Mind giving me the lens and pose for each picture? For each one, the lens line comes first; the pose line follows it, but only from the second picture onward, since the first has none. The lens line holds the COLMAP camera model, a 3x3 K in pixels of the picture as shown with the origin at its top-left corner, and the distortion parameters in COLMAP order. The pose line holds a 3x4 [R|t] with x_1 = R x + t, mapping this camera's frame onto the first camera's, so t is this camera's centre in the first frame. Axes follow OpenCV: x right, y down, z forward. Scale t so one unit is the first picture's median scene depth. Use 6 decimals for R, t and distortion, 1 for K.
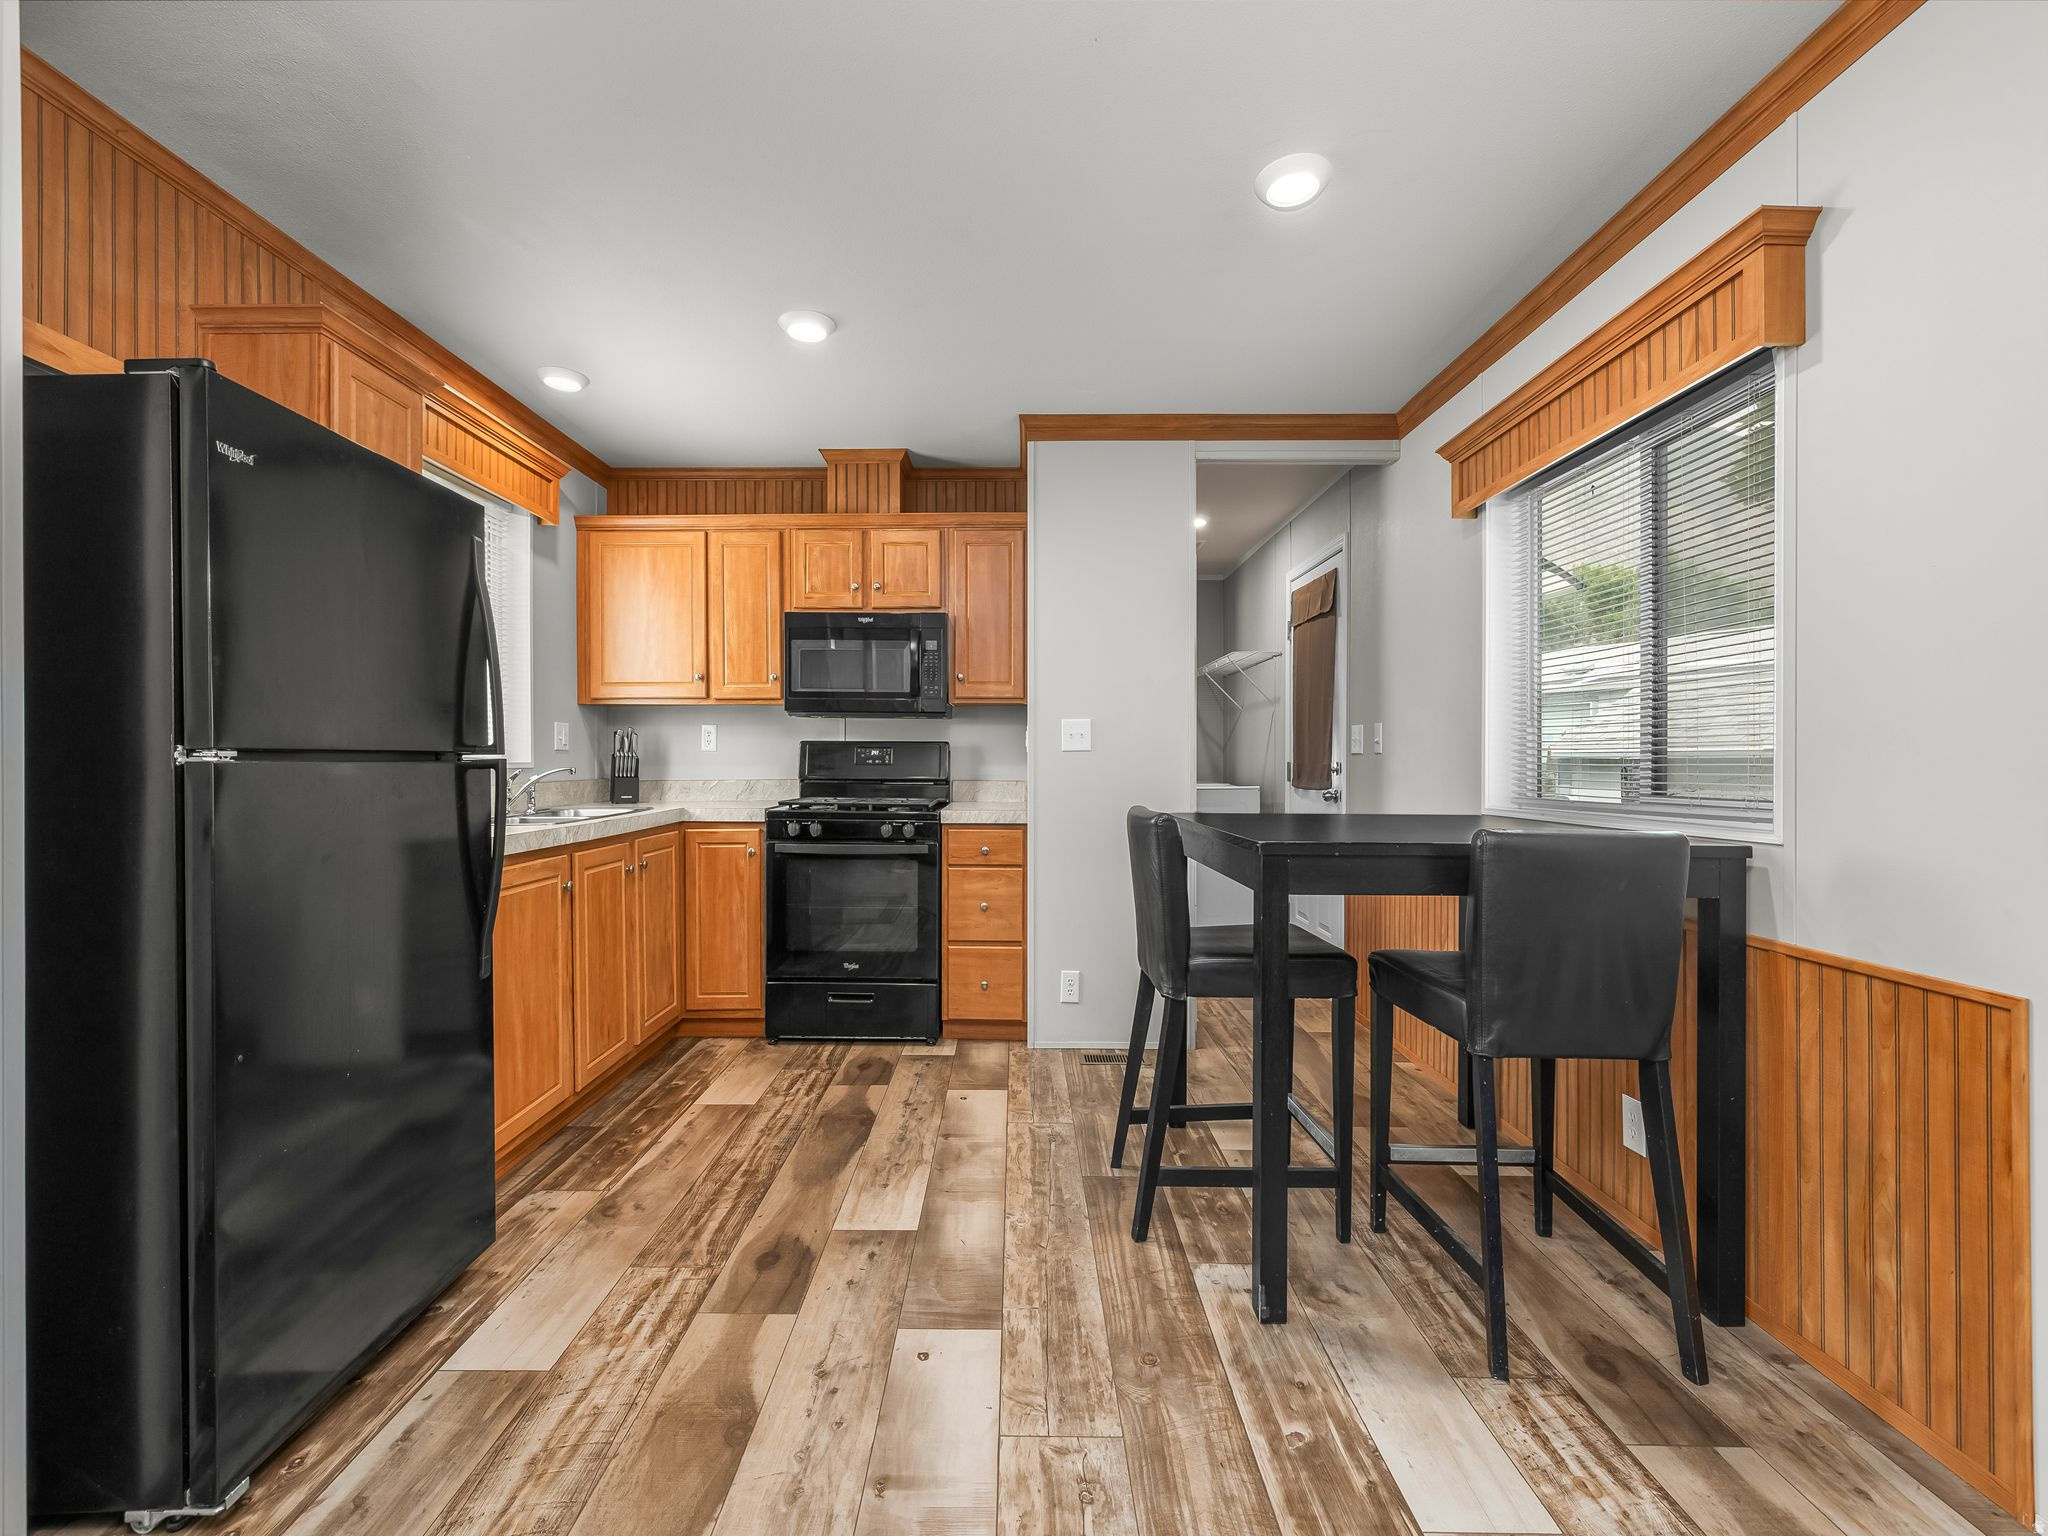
lens RADIAL K [[866.2, 0, 1007.3], [0, 866.2, 759.0], [0, 0, 1]] dist [0.000620, -0.000400]
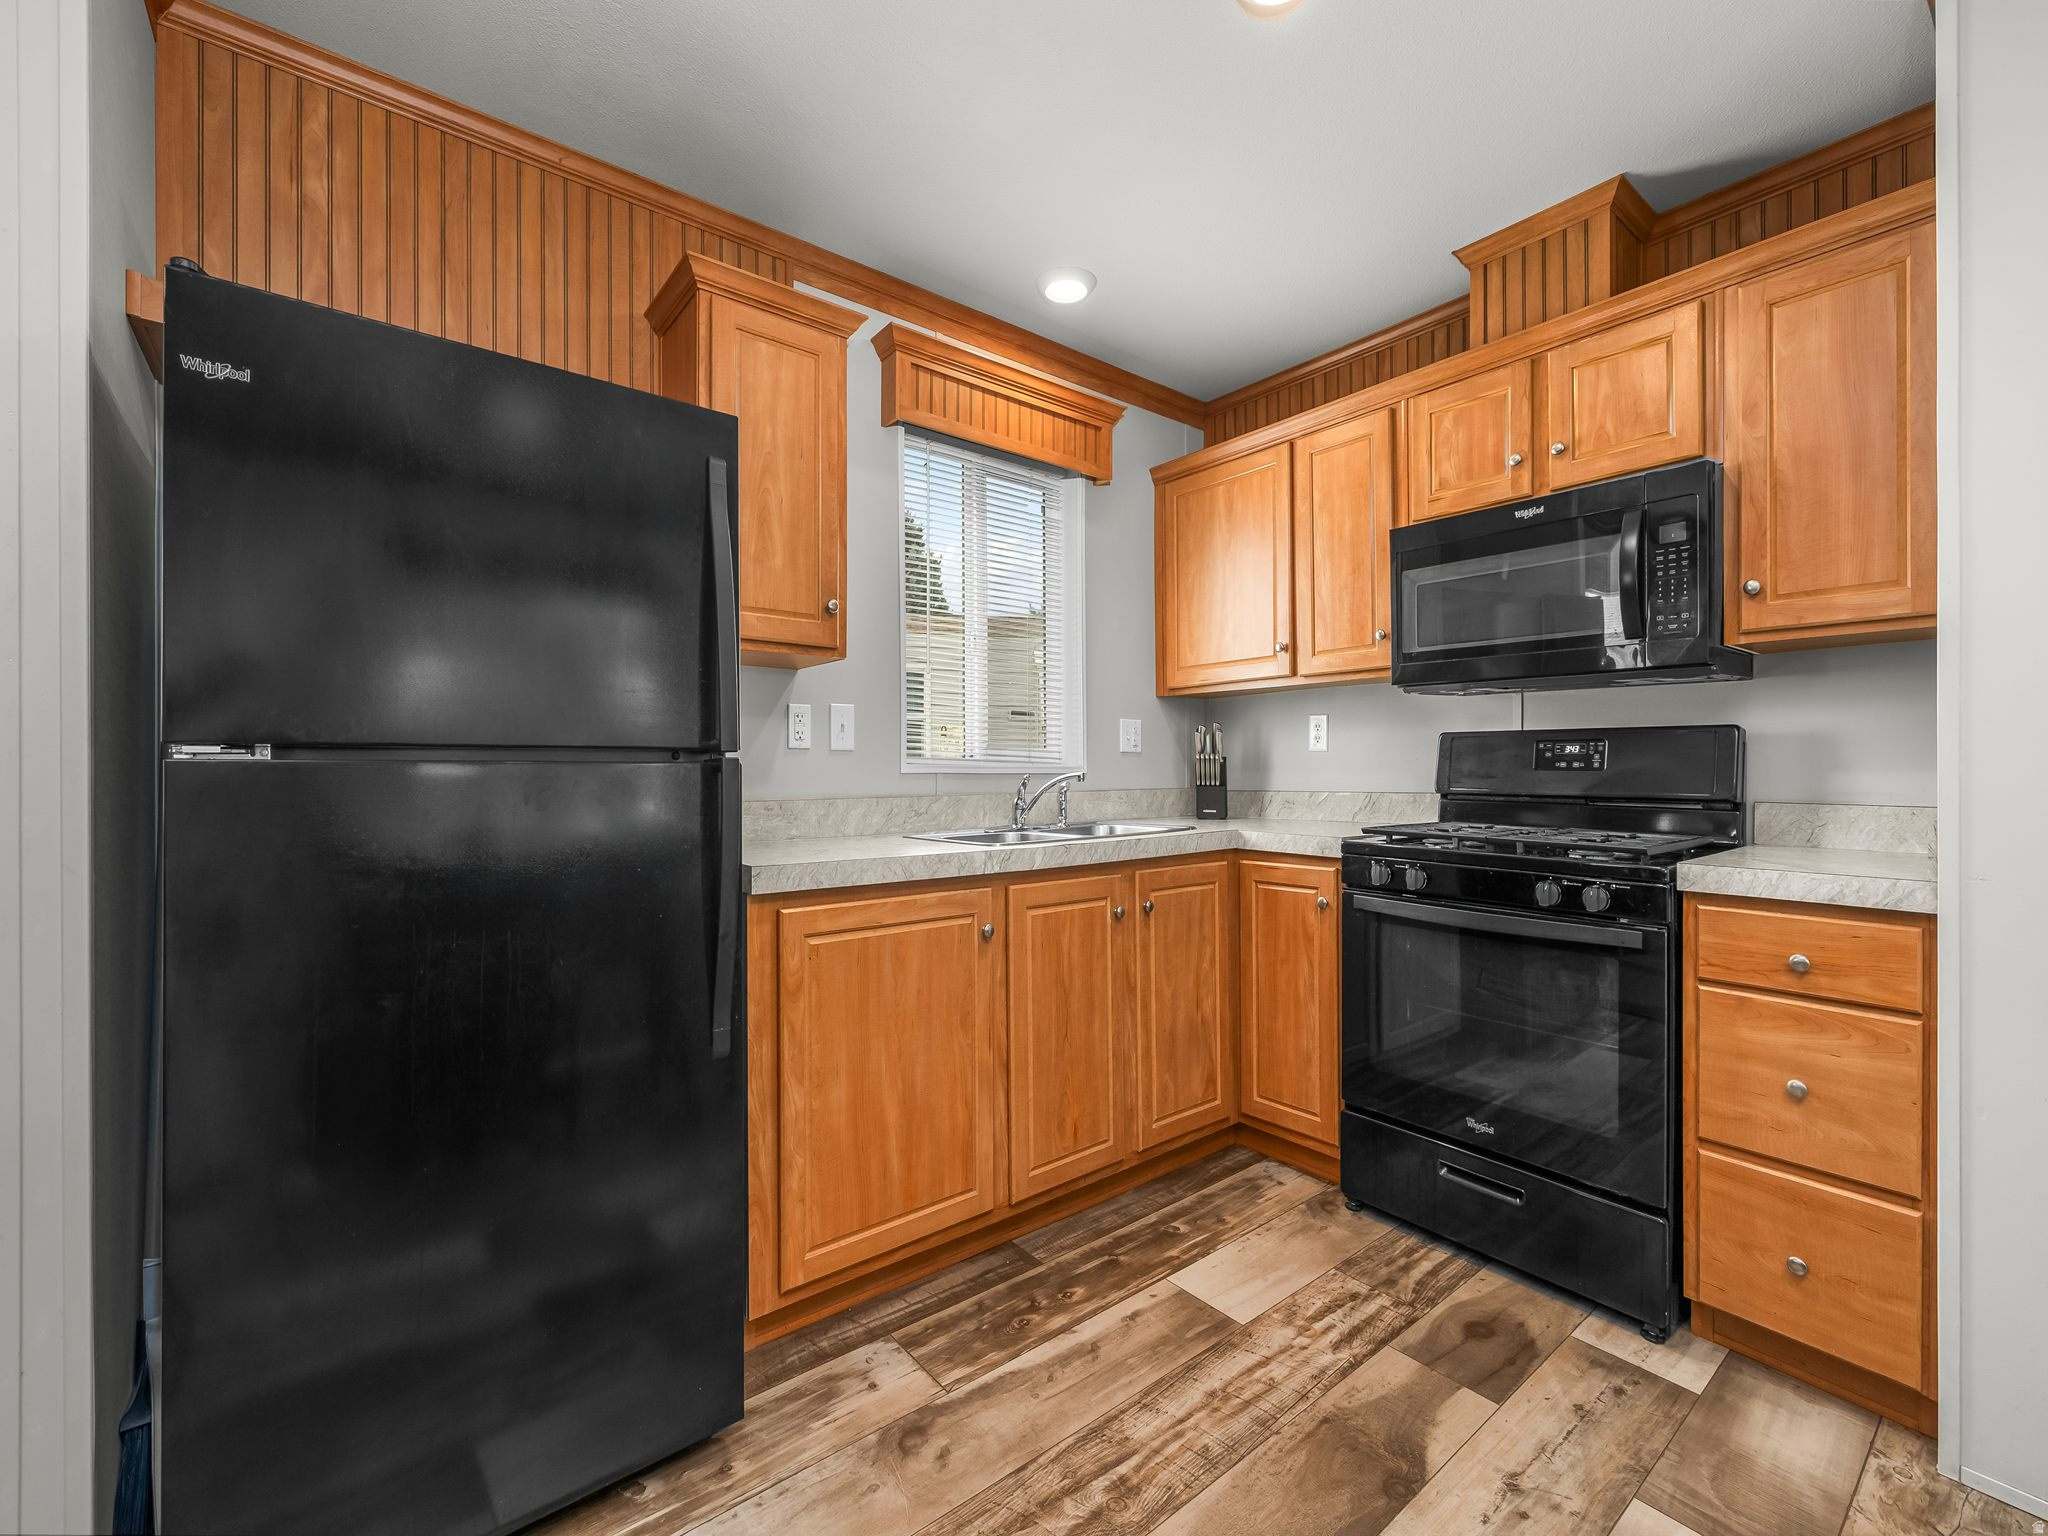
lens RADIAL K [[866.2, 0, 1007.1], [0, 866.2, 769.5], [0, 0, 1]] dist [0.000620, -0.000400]
pose [[0.626195, 0.000642, -0.779667, 0.071837], [0.002326, 0.999994, 0.002692, 0.004608], [0.779663, -0.003499, 0.626189, 0.440262]]
